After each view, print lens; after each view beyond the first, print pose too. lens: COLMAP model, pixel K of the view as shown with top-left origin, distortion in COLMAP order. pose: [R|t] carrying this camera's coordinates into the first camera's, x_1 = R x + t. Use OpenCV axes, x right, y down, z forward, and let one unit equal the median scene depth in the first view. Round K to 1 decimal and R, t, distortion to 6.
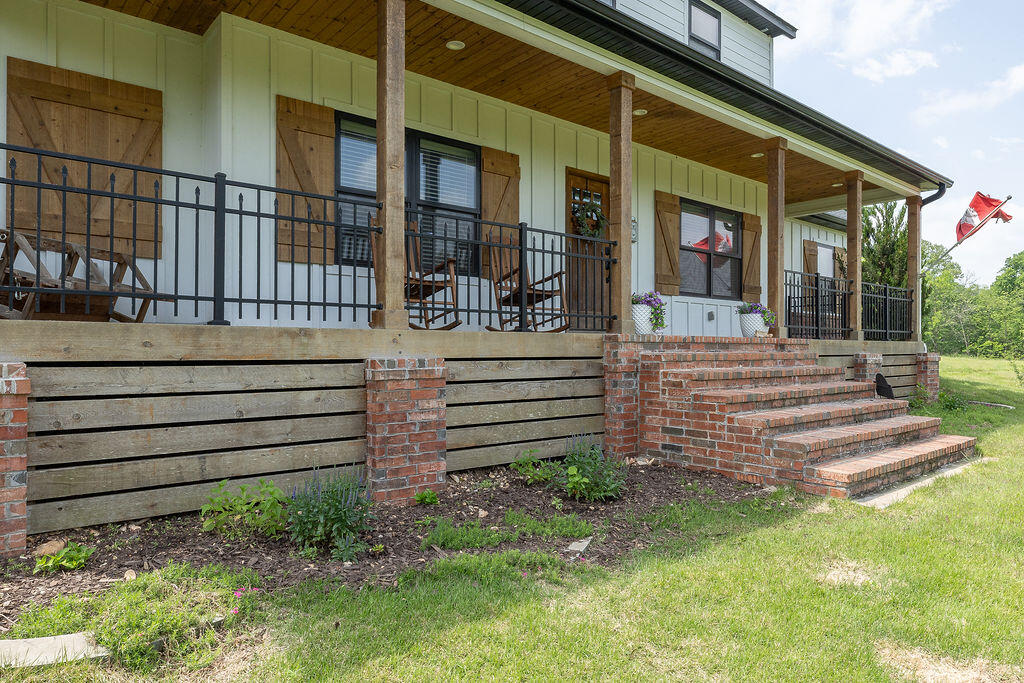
lens RADIAL K [[669.3, 0, 511.1], [0, 669.3, 344.5], [0, 0, 1]] dist [0.000304, 0.000055]
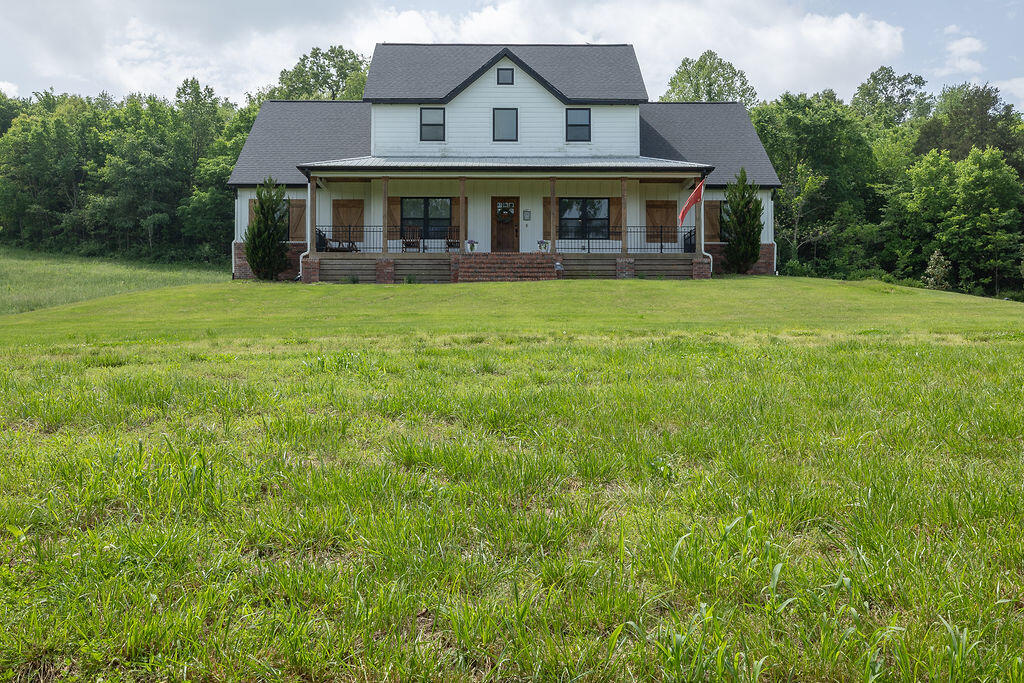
lens RADIAL K [[1024.5, 0, 512.4], [0, 1024.5, 342.6], [0, 0, 1]] dist [0.011449, 0.000000]
pose [[0.774531, -0.009056, -0.632471, 5.467340], [0.008653, 0.999956, -0.003721, 0.694054], [0.632476, -0.002591, 0.774575, -4.320594]]
